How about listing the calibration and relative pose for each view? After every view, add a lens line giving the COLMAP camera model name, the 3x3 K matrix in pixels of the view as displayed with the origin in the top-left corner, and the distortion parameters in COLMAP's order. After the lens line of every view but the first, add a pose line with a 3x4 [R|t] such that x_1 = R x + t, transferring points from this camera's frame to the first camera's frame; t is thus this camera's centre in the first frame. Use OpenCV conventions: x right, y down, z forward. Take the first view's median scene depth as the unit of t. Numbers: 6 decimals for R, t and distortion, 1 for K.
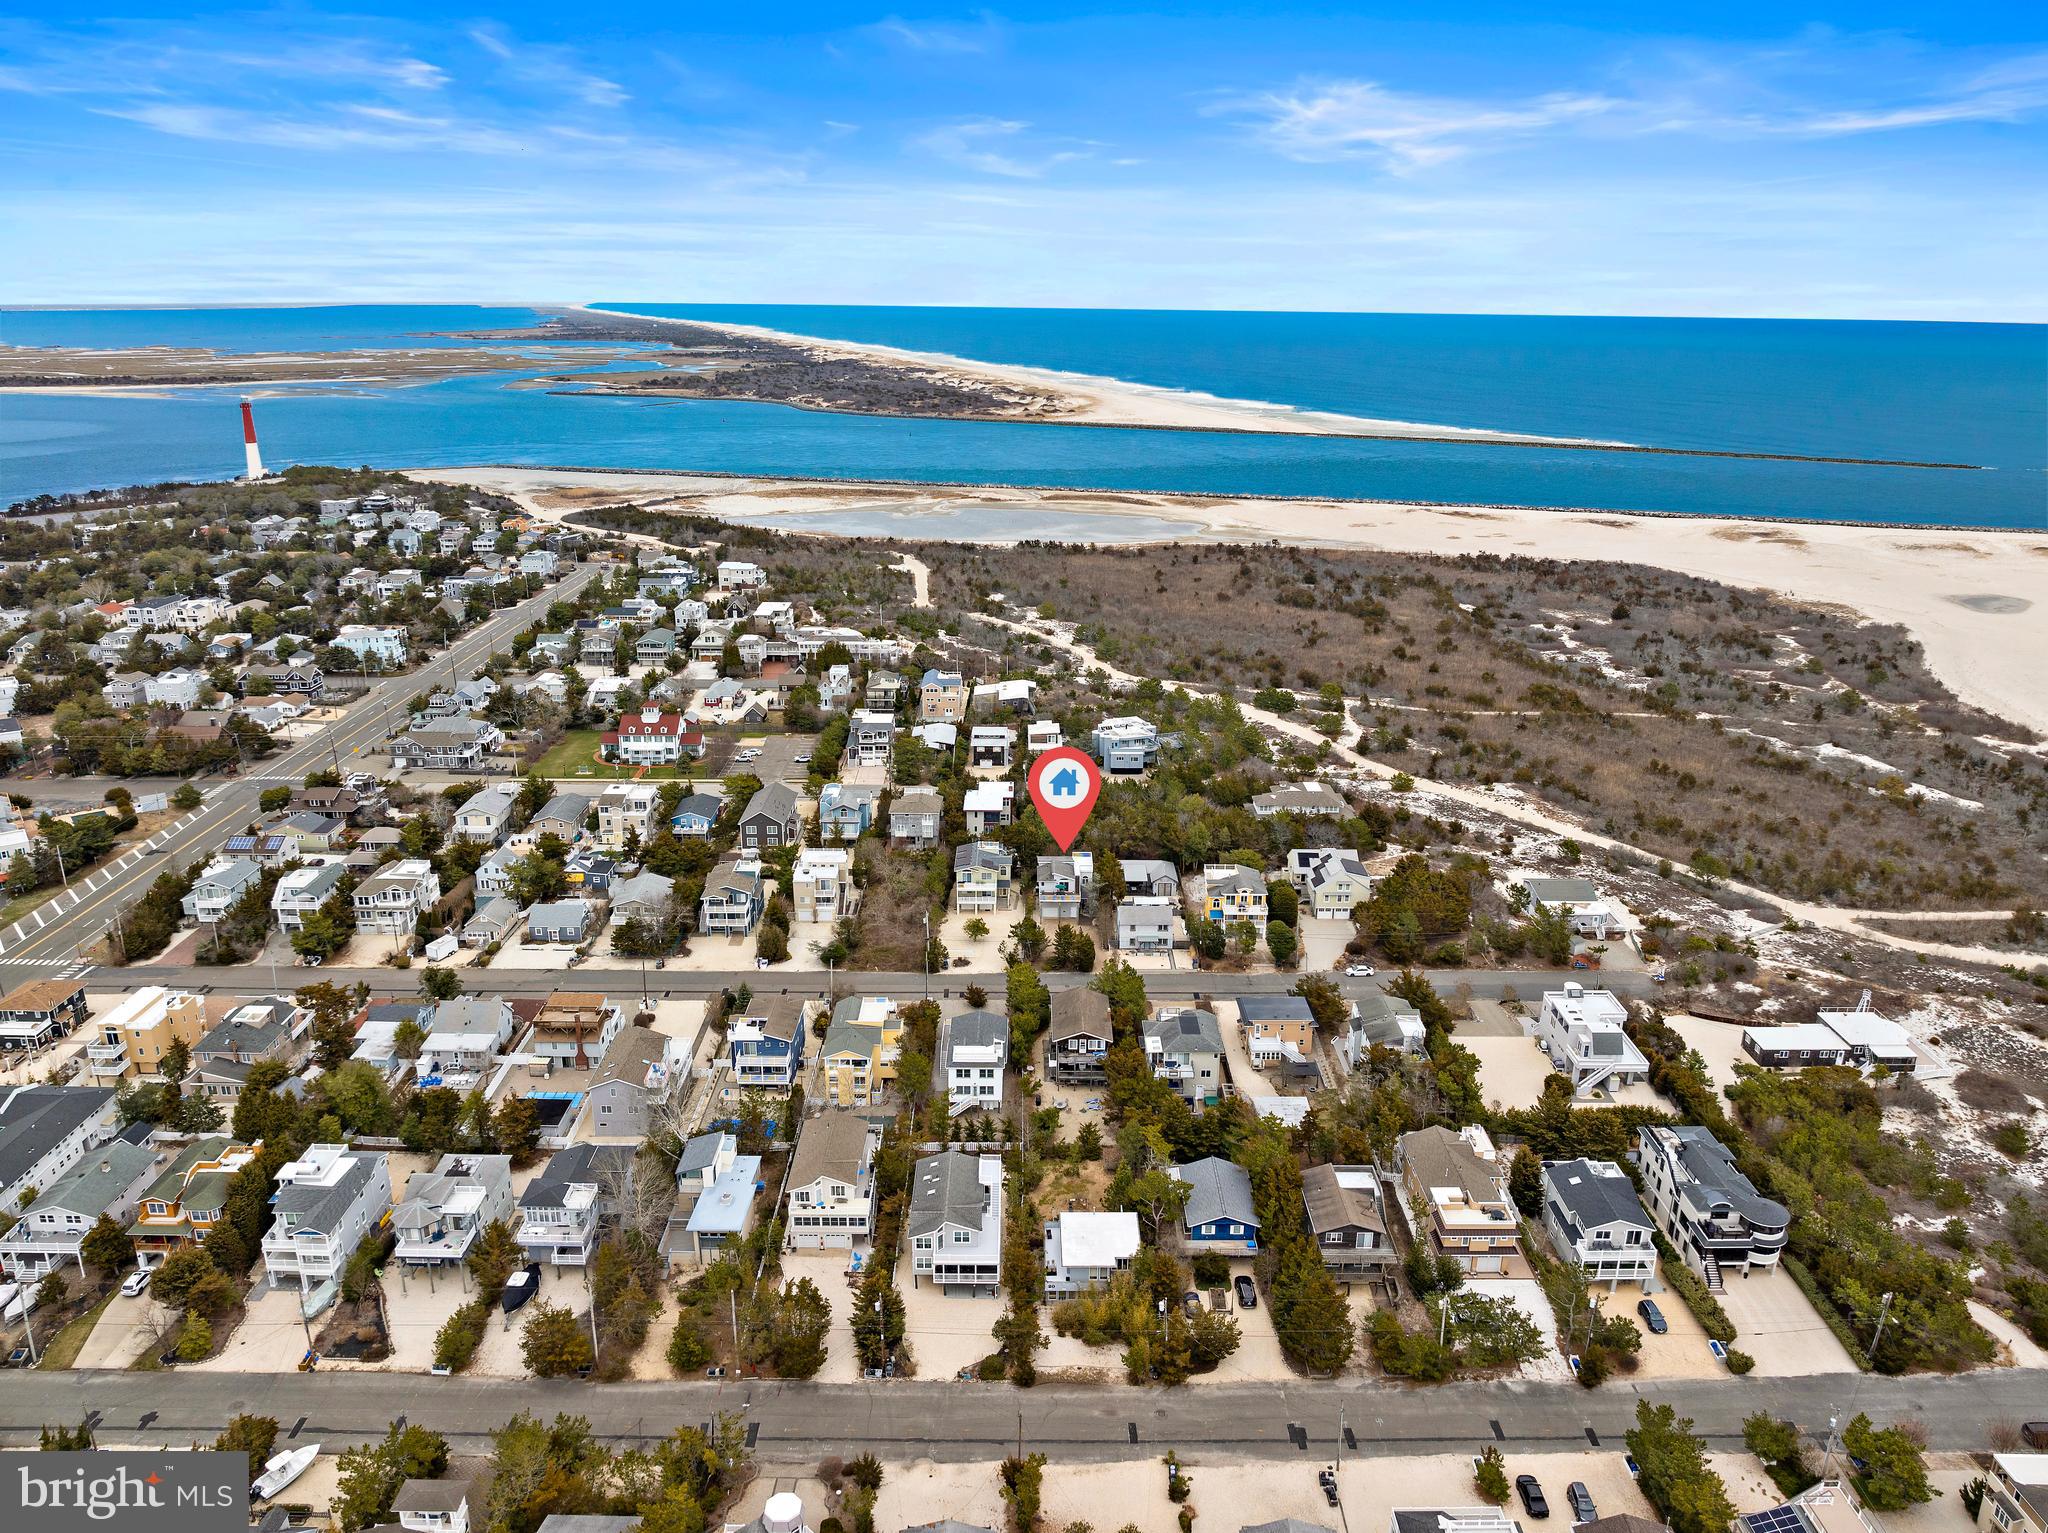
lens RADIAL K [[1448.8, 0, 1032.4], [0, 1448.8, 759.1], [0, 0, 1]] dist [-0.037165, -0.001316]
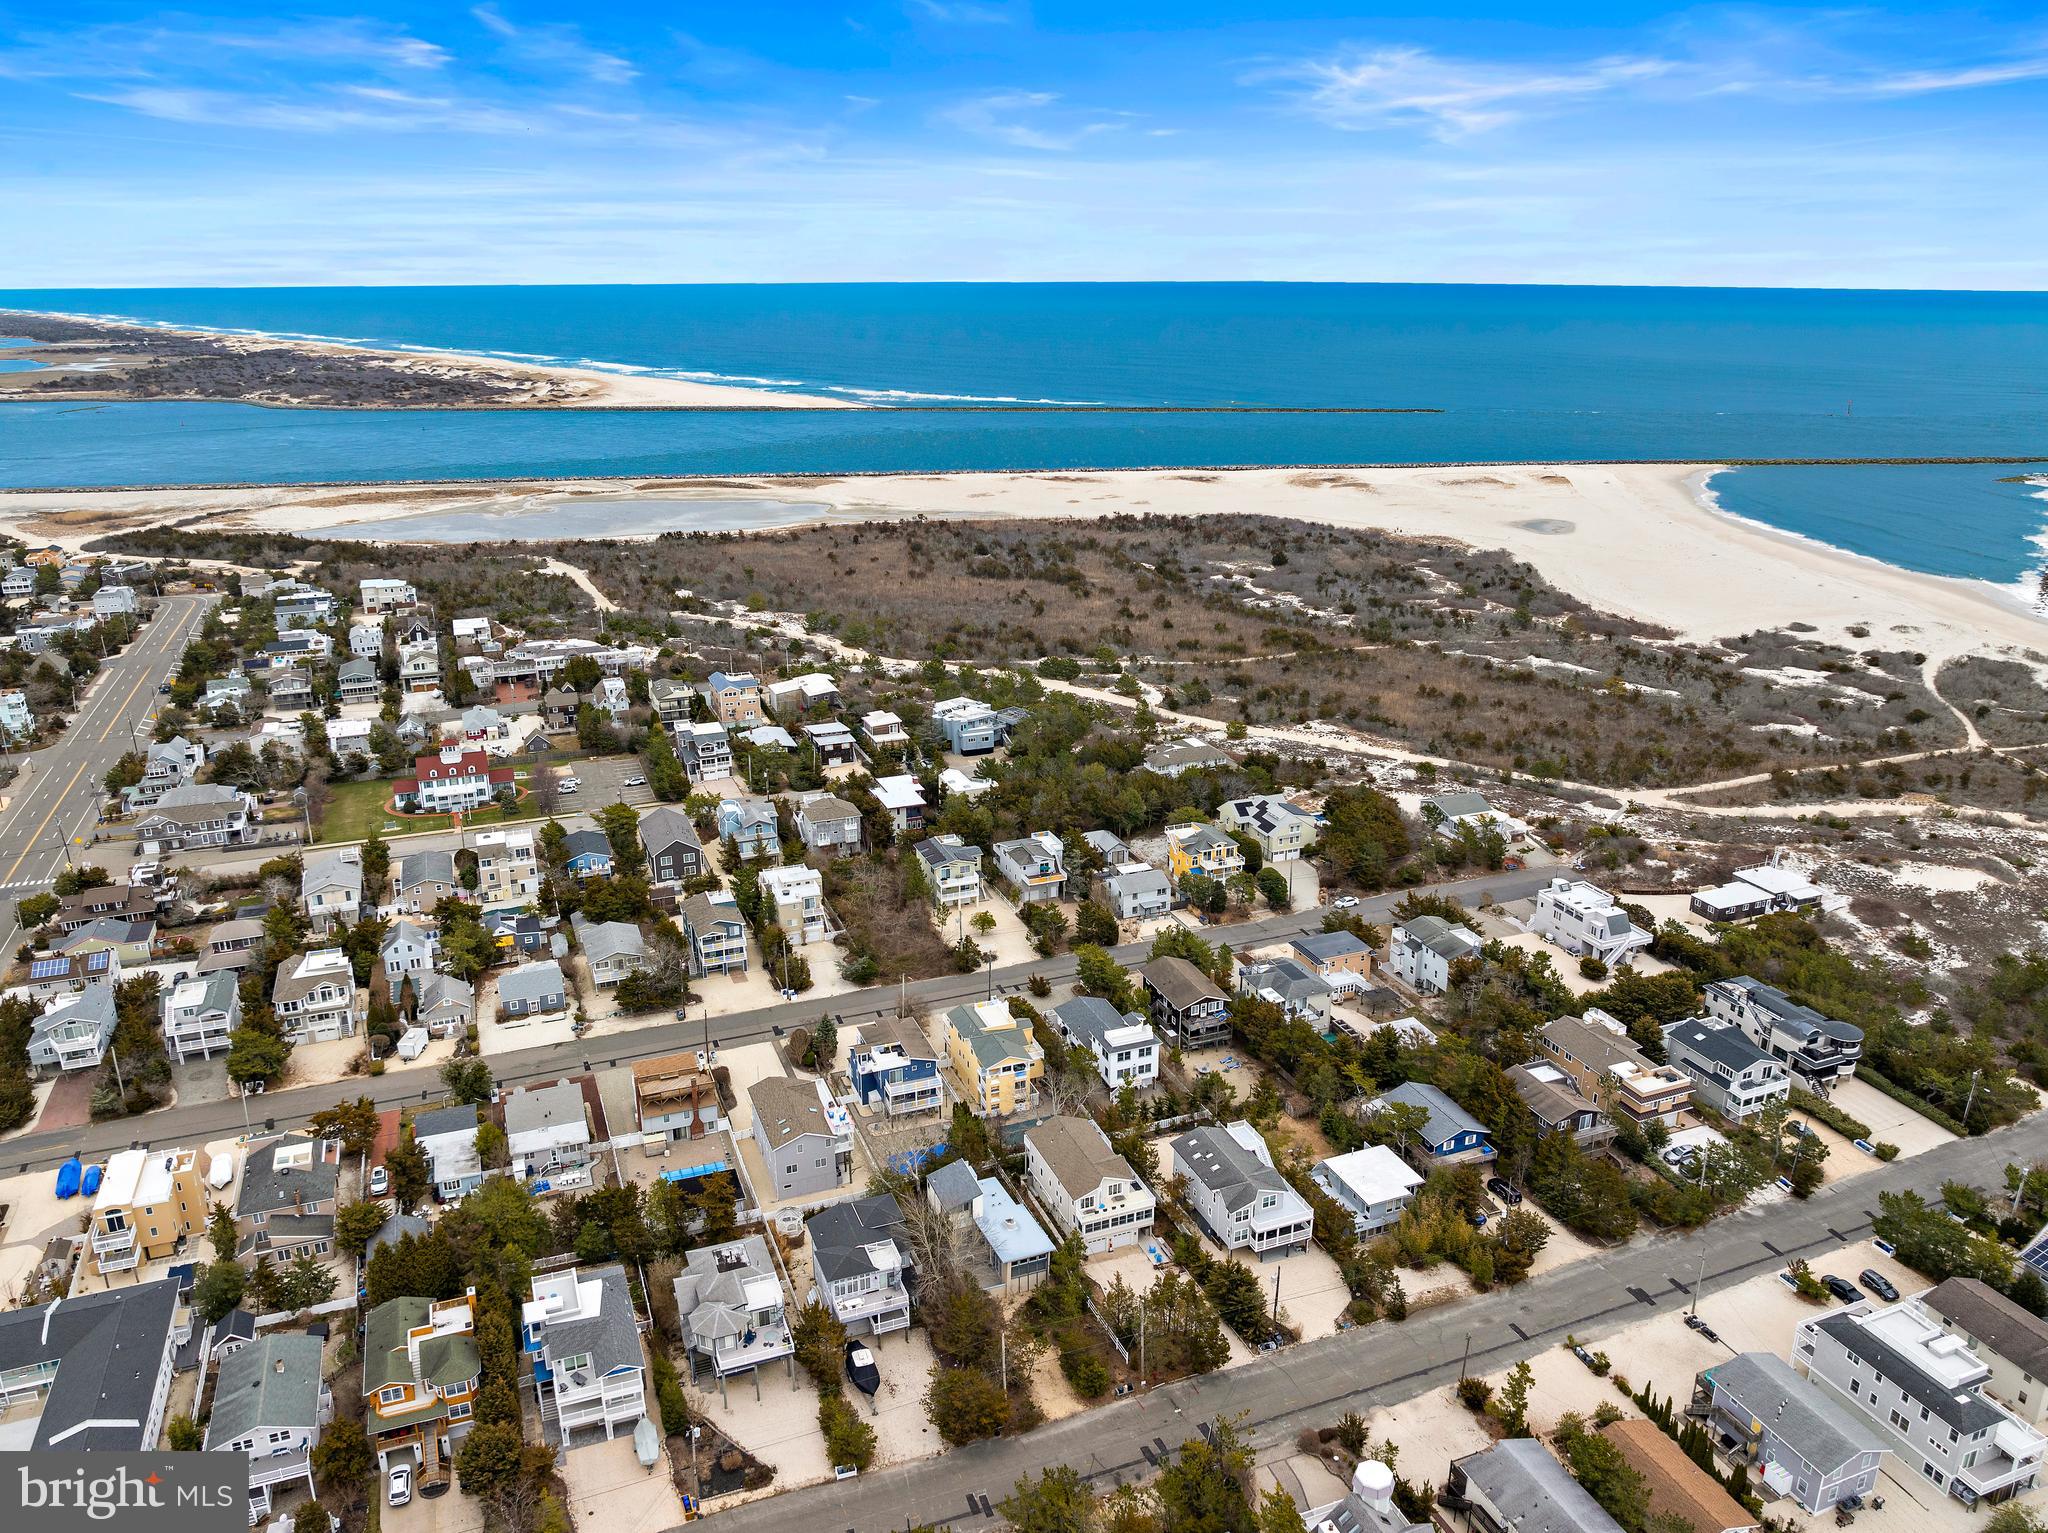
lens RADIAL K [[1474.7, 0, 1031.7], [0, 1474.7, 763.4], [0, 0, 1]] dist [-0.035684, -0.003931]
pose [[0.930178, -0.123135, 0.345843, -0.319953], [0.118180, 0.992359, 0.035467, -0.019525], [-0.347567, 0.007881, 0.937622, 0.051685]]
